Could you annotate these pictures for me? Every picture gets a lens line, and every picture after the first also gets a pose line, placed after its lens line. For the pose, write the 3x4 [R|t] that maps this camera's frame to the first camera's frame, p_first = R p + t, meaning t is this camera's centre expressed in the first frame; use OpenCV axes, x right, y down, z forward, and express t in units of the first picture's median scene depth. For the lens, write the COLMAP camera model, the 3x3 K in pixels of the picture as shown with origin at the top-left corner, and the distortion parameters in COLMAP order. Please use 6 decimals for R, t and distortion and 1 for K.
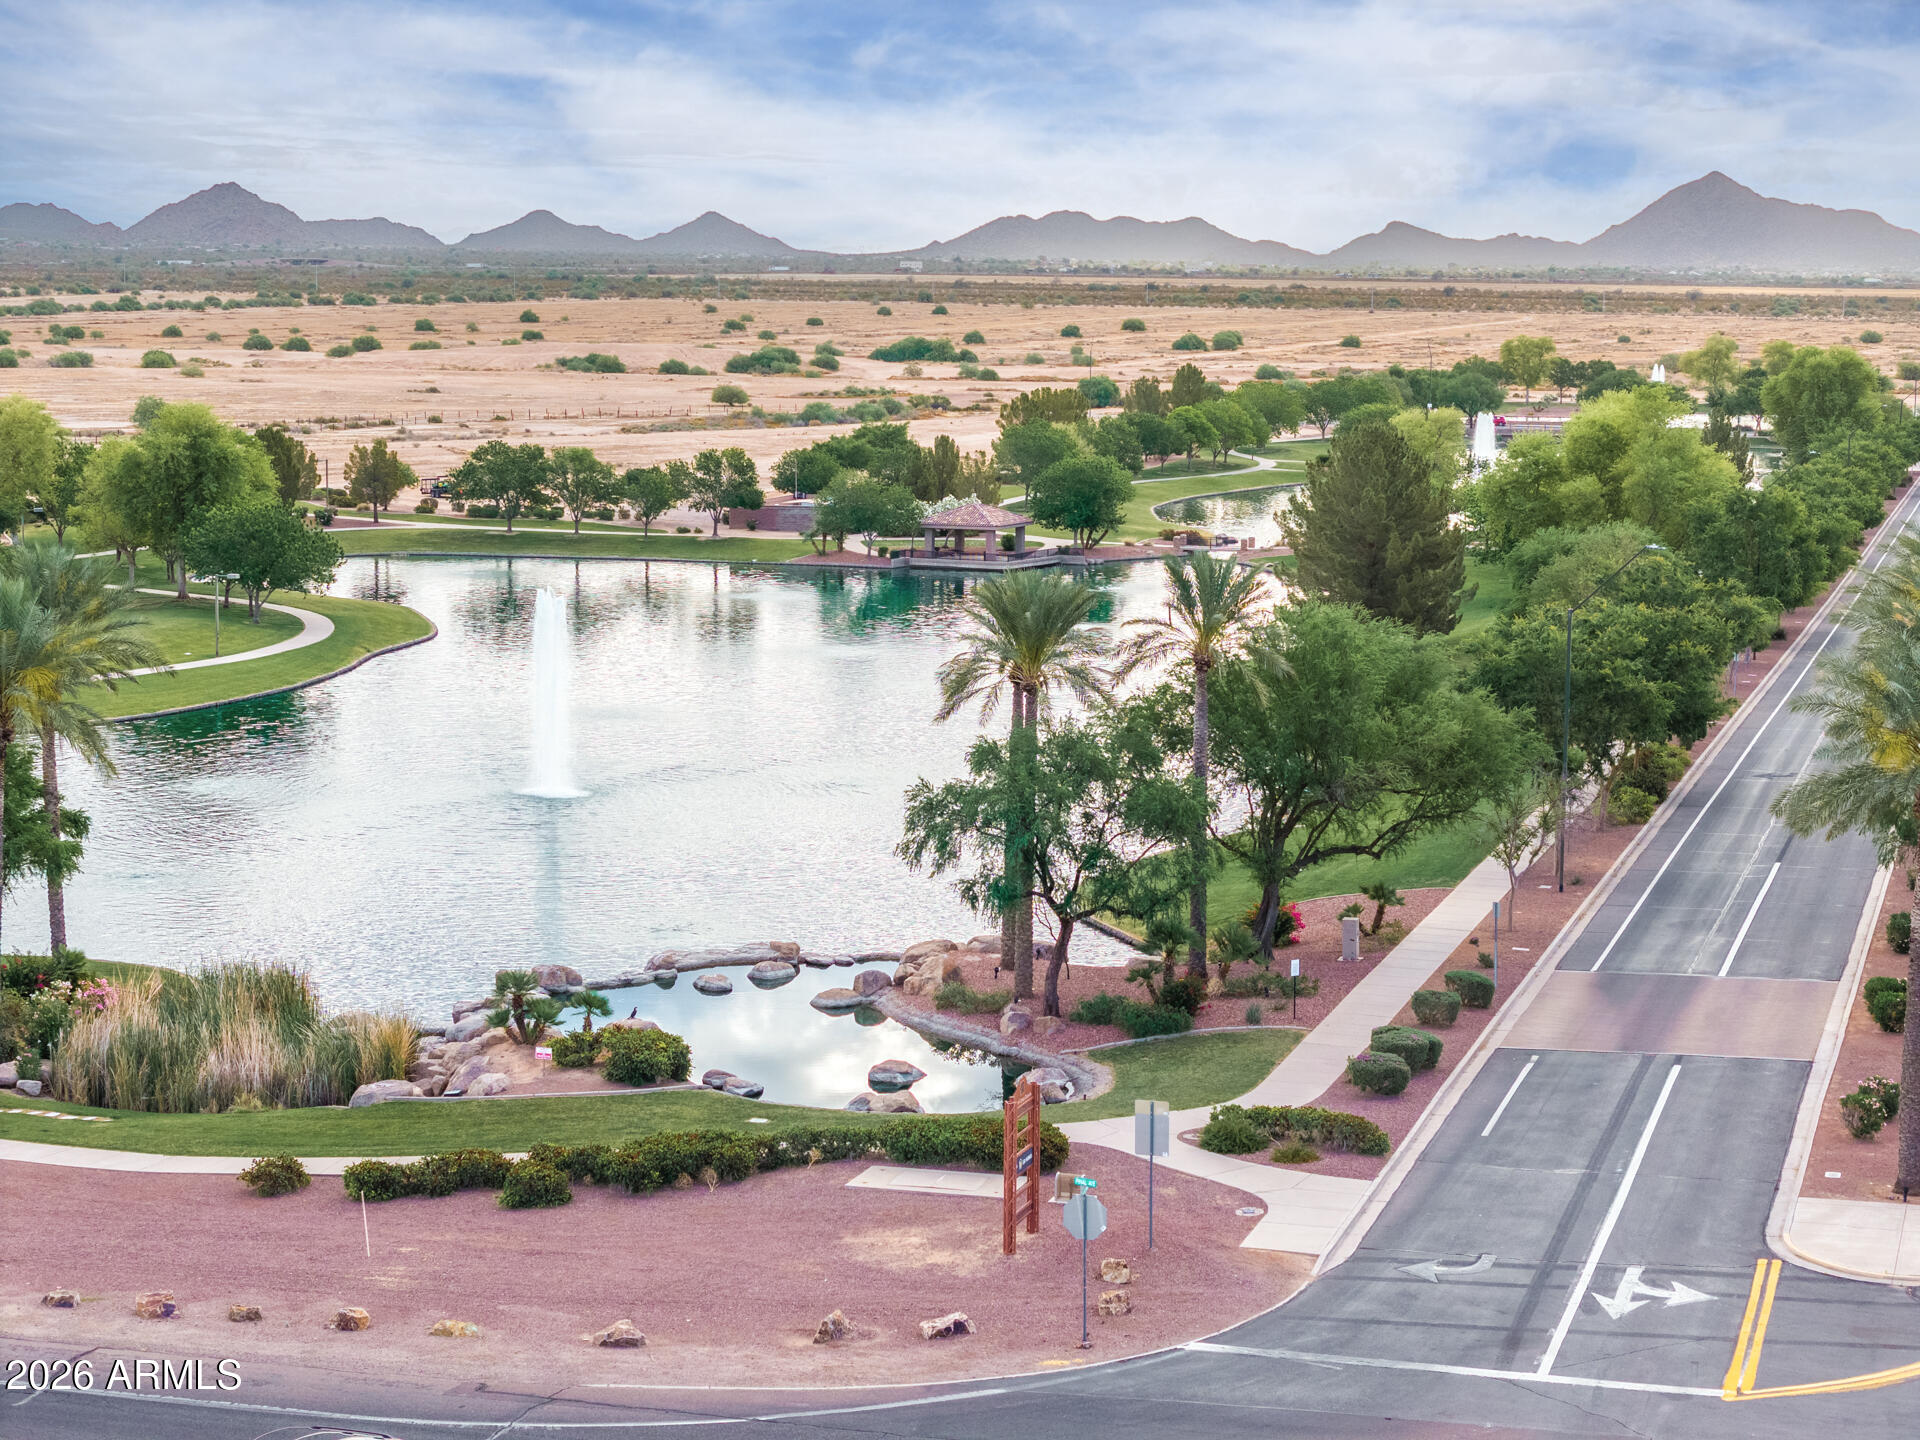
lens RADIAL K [[3841.7, 0, 969.5], [0, 3841.7, 724.9], [0, 0, 1]] dist [-0.017594, 0.069316]
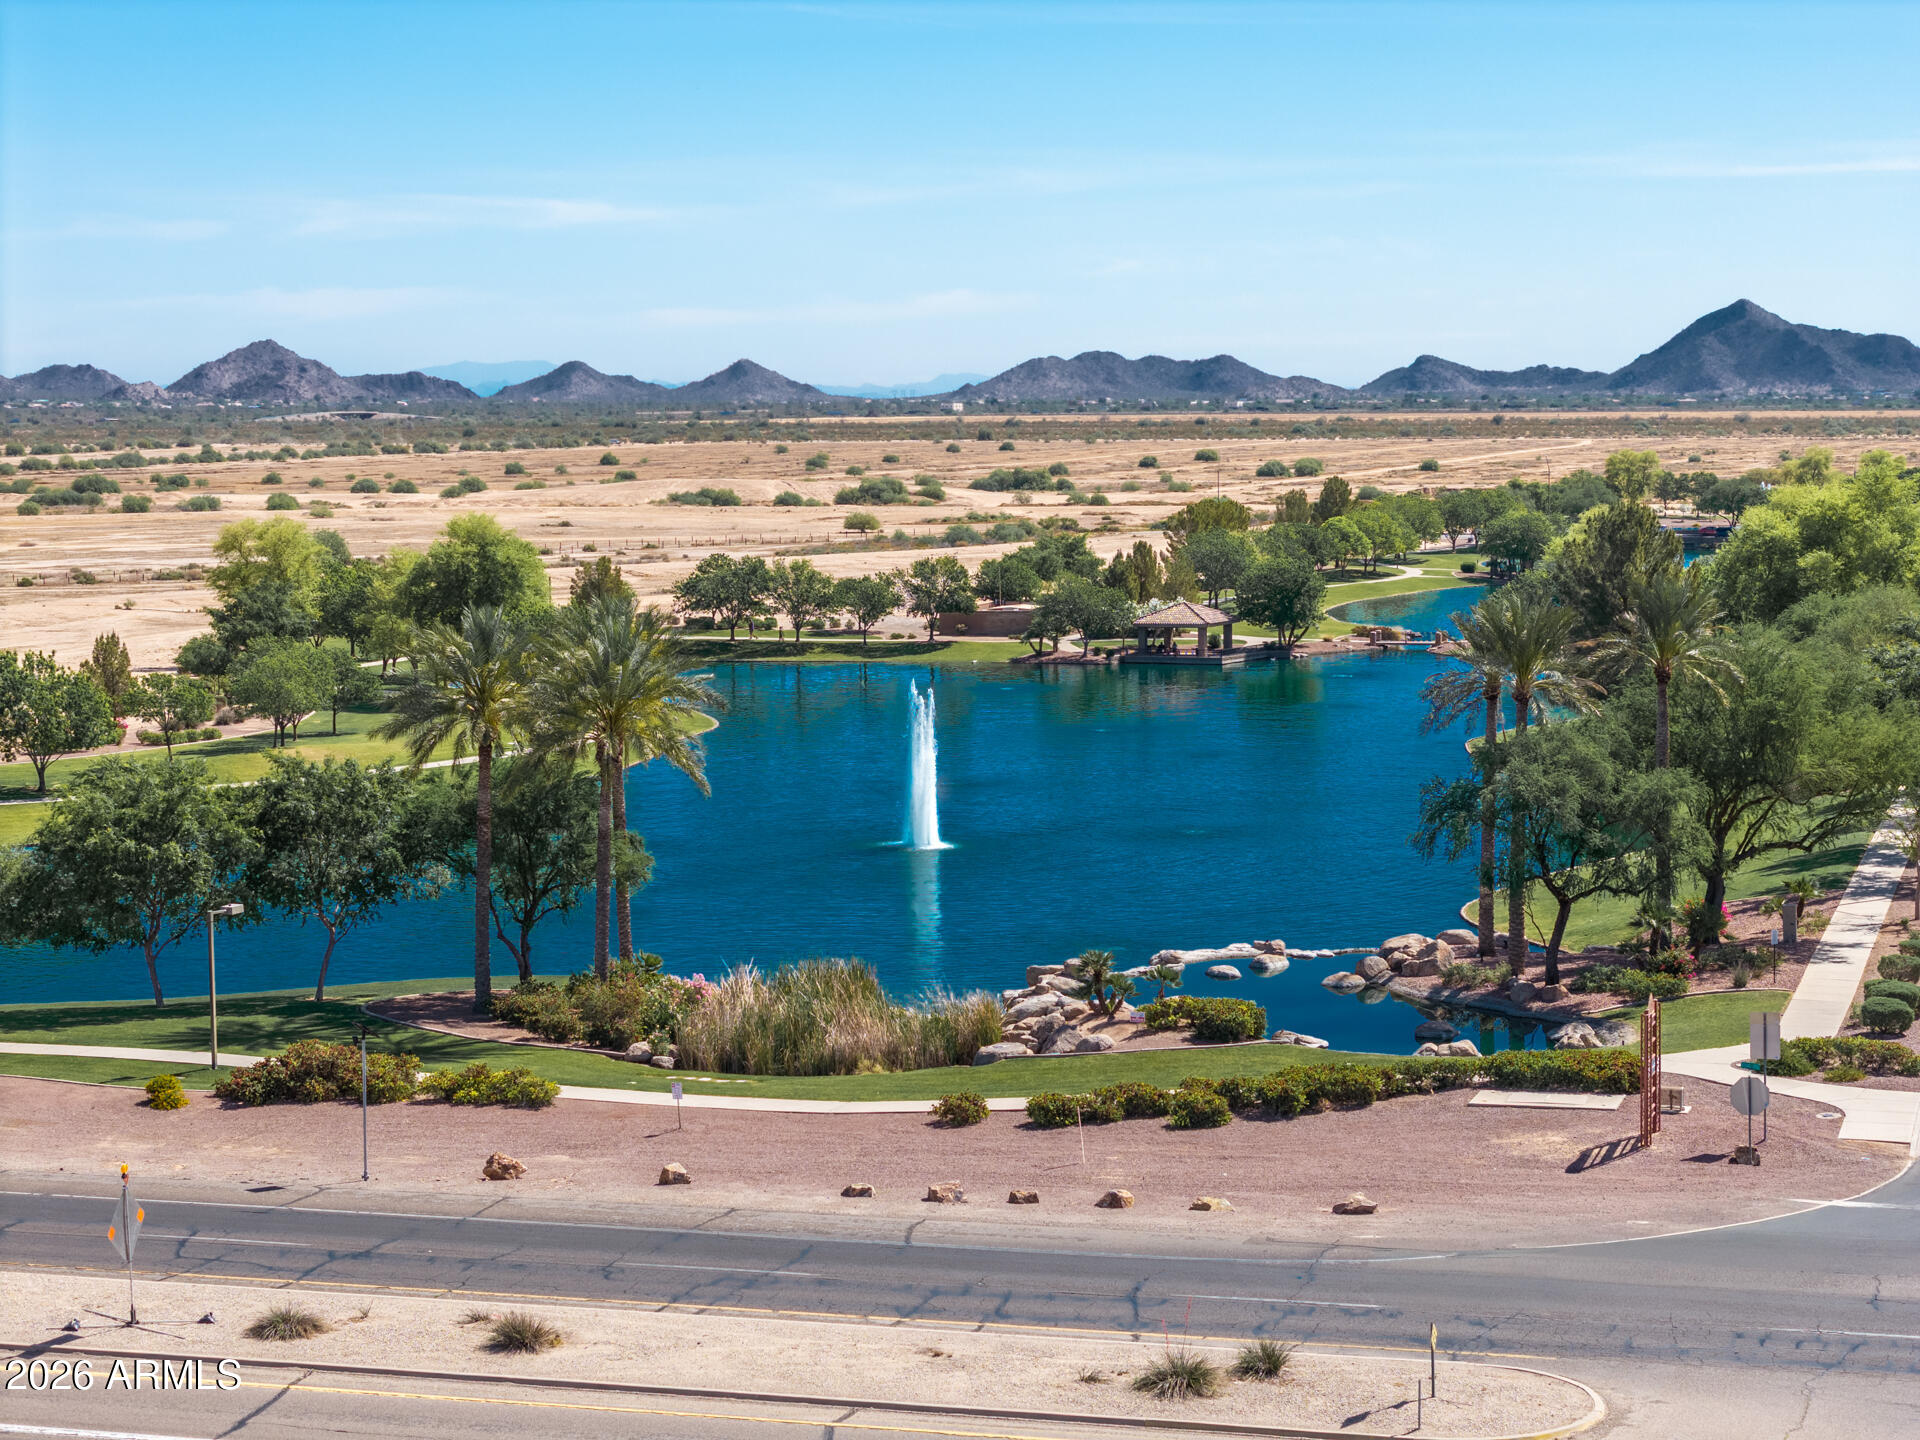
lens RADIAL K [[3841.7, 0, 969.5], [0, 3841.7, 724.9], [0, 0, 1]] dist [-0.017594, 0.069316]
pose [[0.999774, -0.019462, -0.008594, -0.127622], [0.019132, 0.999131, -0.037029, 0.034486], [0.009307, 0.036856, 0.999277, -0.119881]]
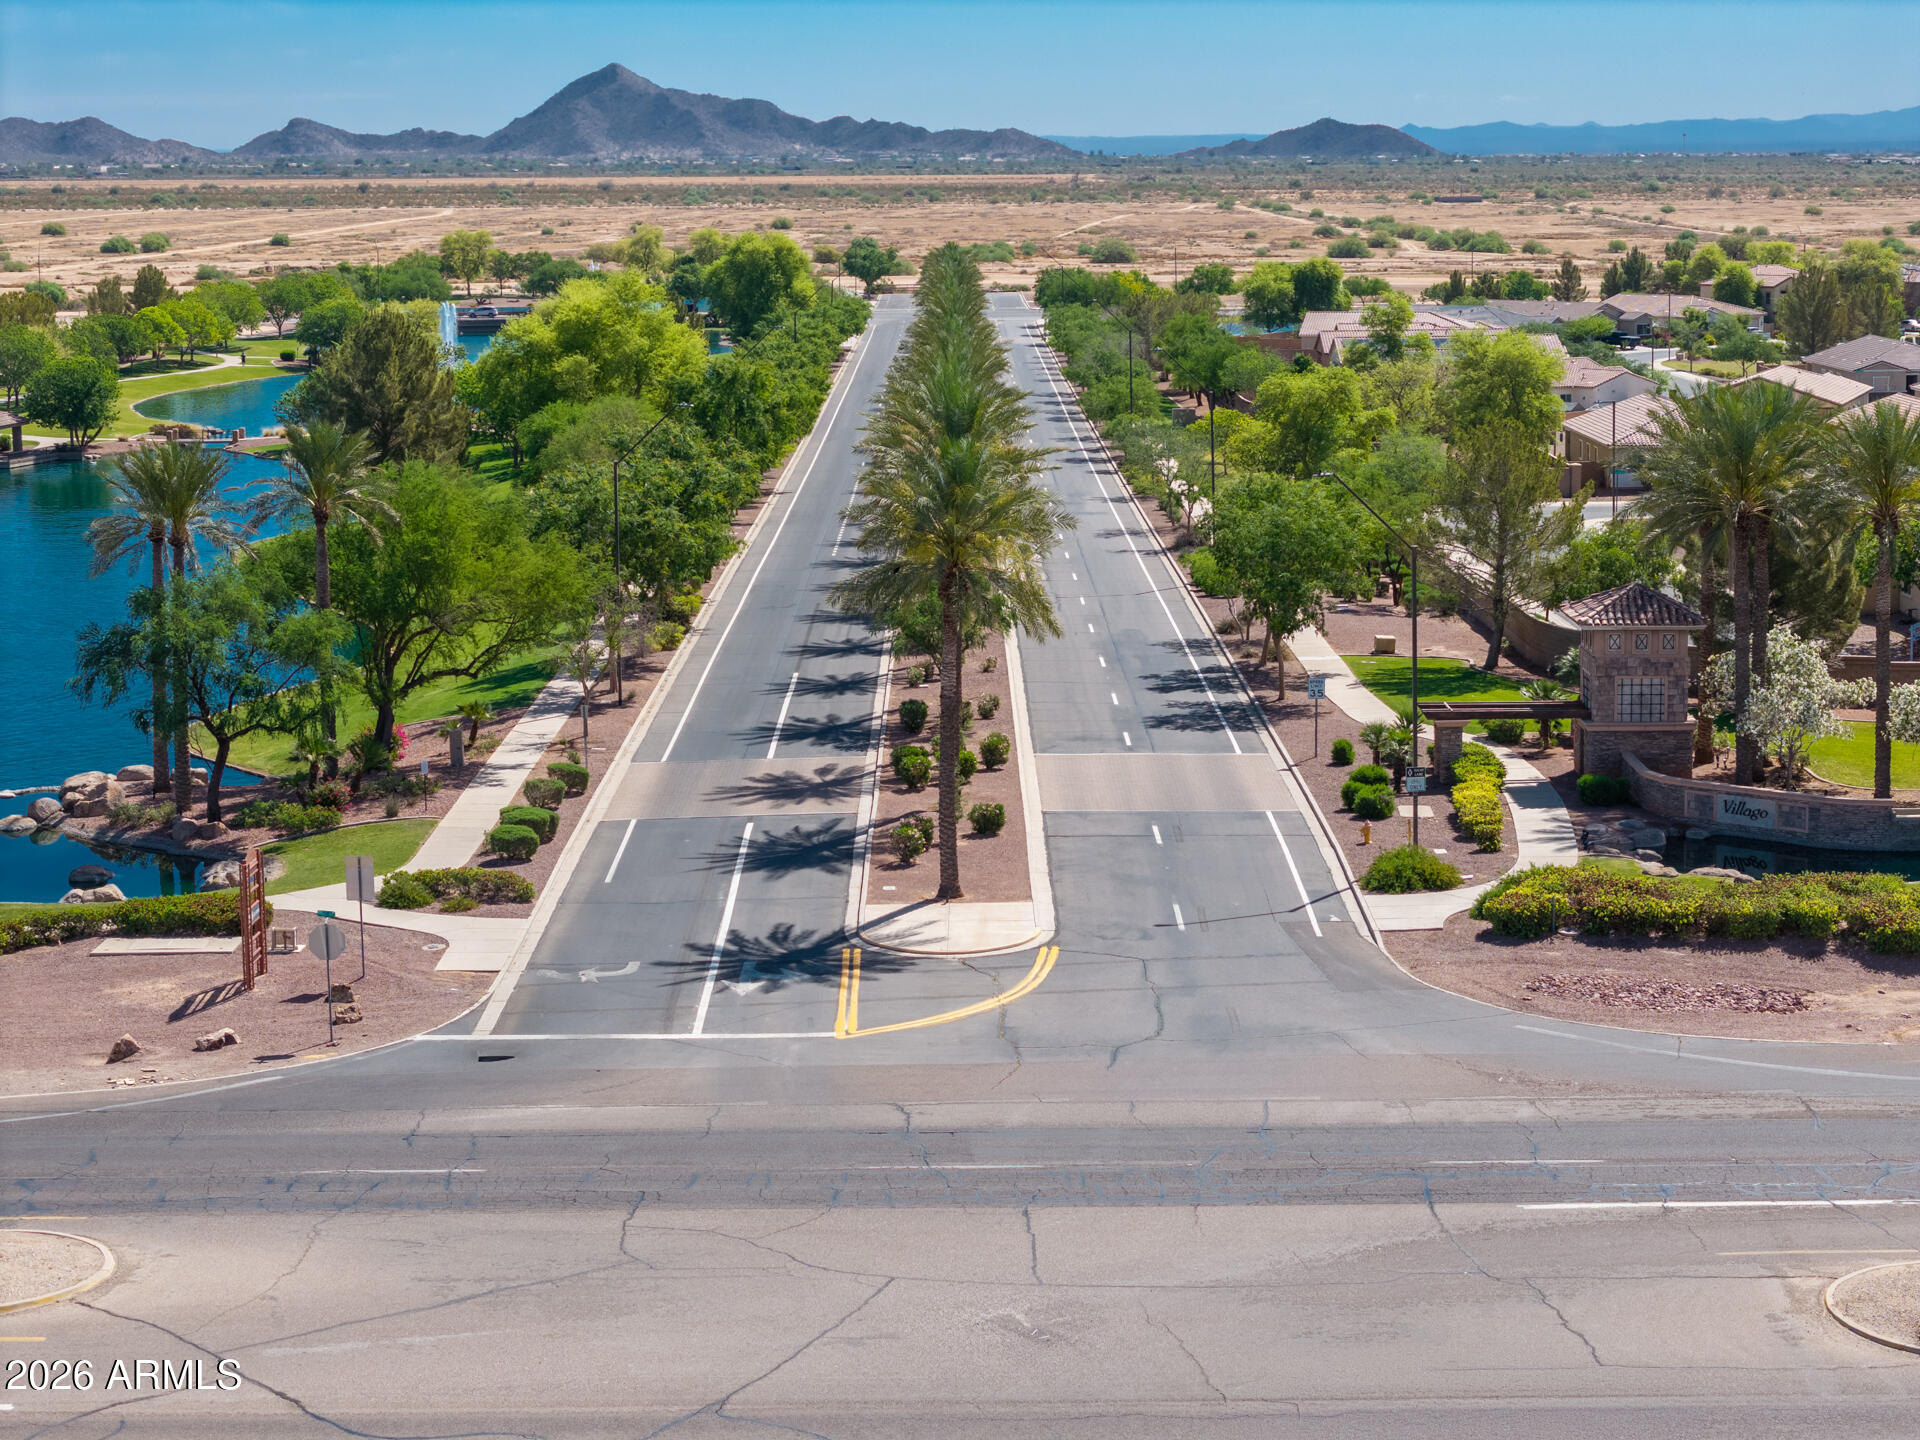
lens RADIAL K [[3841.7, 0, 969.5], [0, 3841.7, 724.9], [0, 0, 1]] dist [-0.017594, 0.069316]
pose [[0.960590, -0.058845, 0.271671, -0.067471], [0.051501, 0.998091, 0.034092, 0.016775], [-0.273158, -0.018757, 0.961786, -0.165780]]
